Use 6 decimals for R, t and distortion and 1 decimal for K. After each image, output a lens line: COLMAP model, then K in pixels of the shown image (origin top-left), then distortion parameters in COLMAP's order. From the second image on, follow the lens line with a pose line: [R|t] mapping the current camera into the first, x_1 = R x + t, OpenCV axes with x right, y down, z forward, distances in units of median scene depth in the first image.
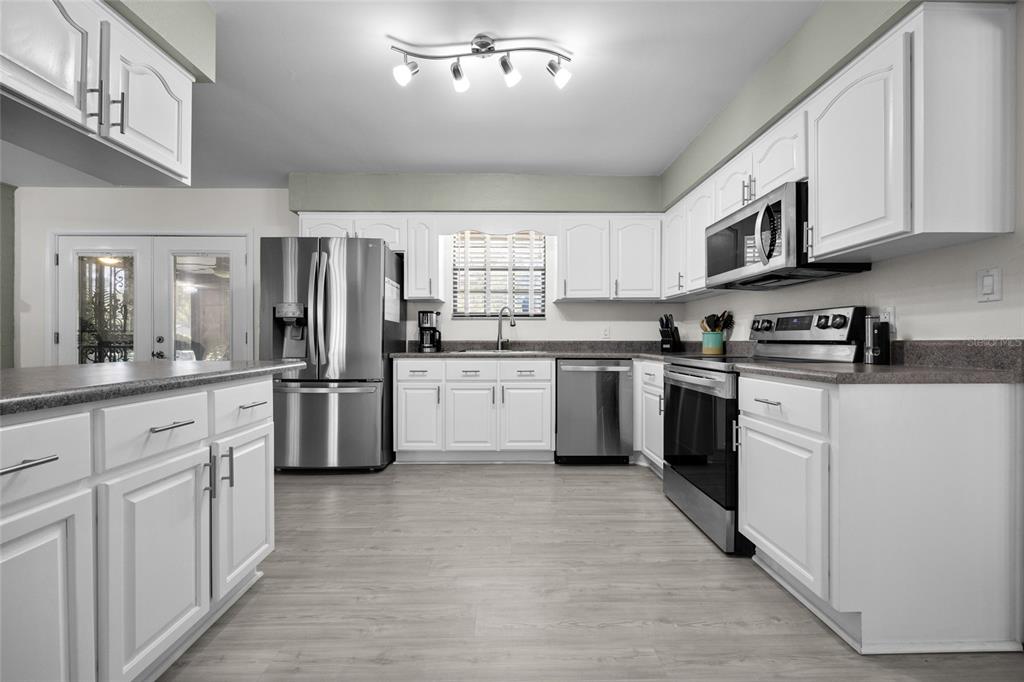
lens RADIAL K [[413.9, 0, 509.4], [0, 413.9, 337.6], [0, 0, 1]] dist [0.001797, -0.000633]
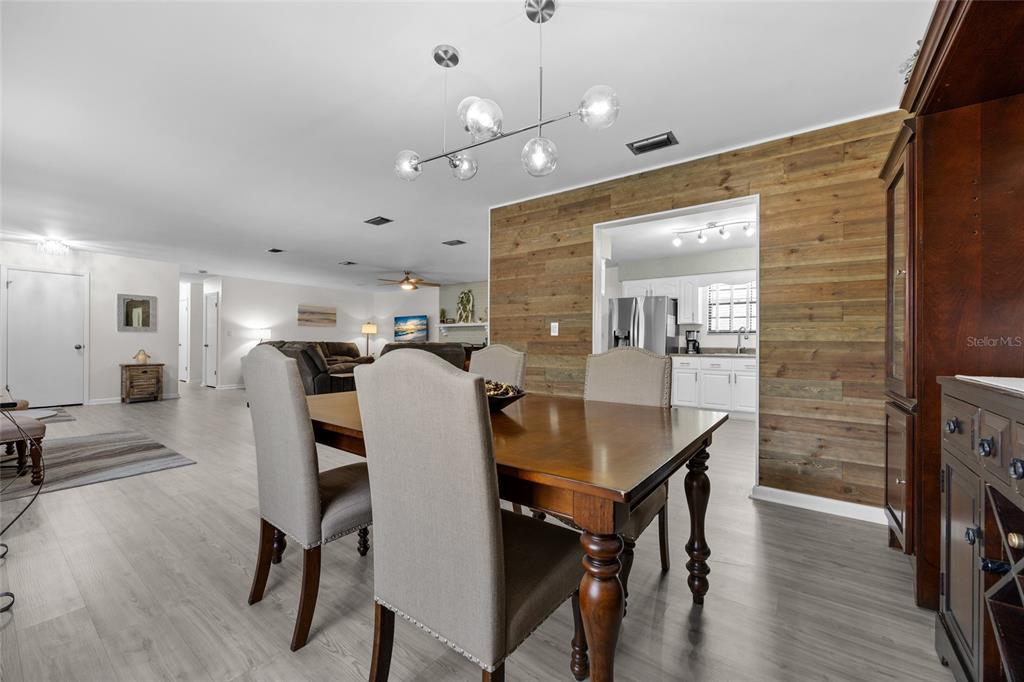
lens RADIAL K [[413.9, 0, 506.3], [0, 413.9, 340.6], [0, 0, 1]] dist [0.001797, -0.000633]
pose [[0.795064, 0.005091, -0.606504, 0.248212], [-0.005723, 0.999983, 0.000891, -0.017768], [0.606498, 0.002763, 0.795080, -0.893593]]
